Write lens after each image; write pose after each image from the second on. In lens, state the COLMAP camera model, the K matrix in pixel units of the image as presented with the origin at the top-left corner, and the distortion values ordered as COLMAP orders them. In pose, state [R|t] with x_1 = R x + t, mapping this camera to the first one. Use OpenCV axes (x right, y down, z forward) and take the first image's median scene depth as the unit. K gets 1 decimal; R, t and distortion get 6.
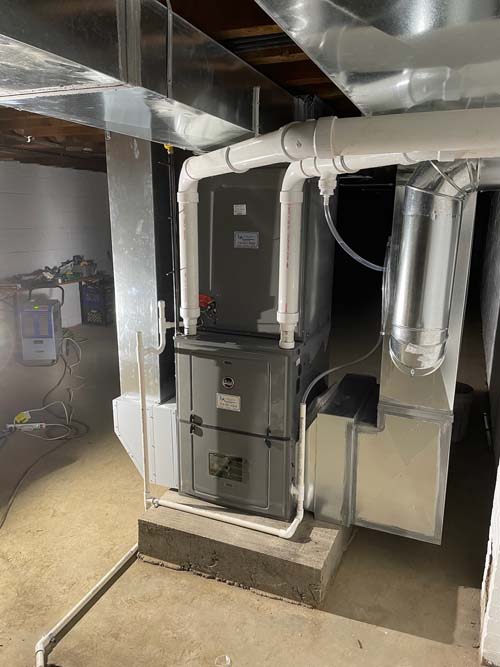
lens RADIAL K [[504.7, 0, 253.6], [0, 504.7, 332.8], [0, 0, 1]] dist [-0.006336, -0.004478]
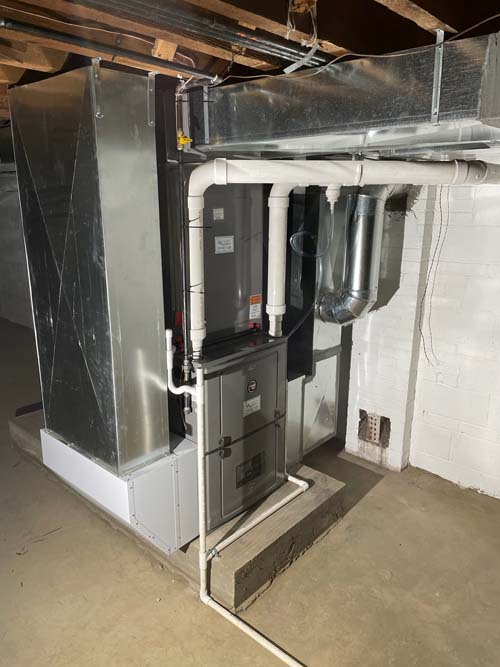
lens RADIAL K [[504.7, 0, 252.3], [0, 504.7, 333.8], [0, 0, 1]] dist [-0.006336, -0.004478]
pose [[0.331042, -0.260643, 0.906905, -0.938882], [0.217750, 0.956256, 0.195343, -0.199466], [-0.918148, 0.132812, 0.373316, 0.610096]]
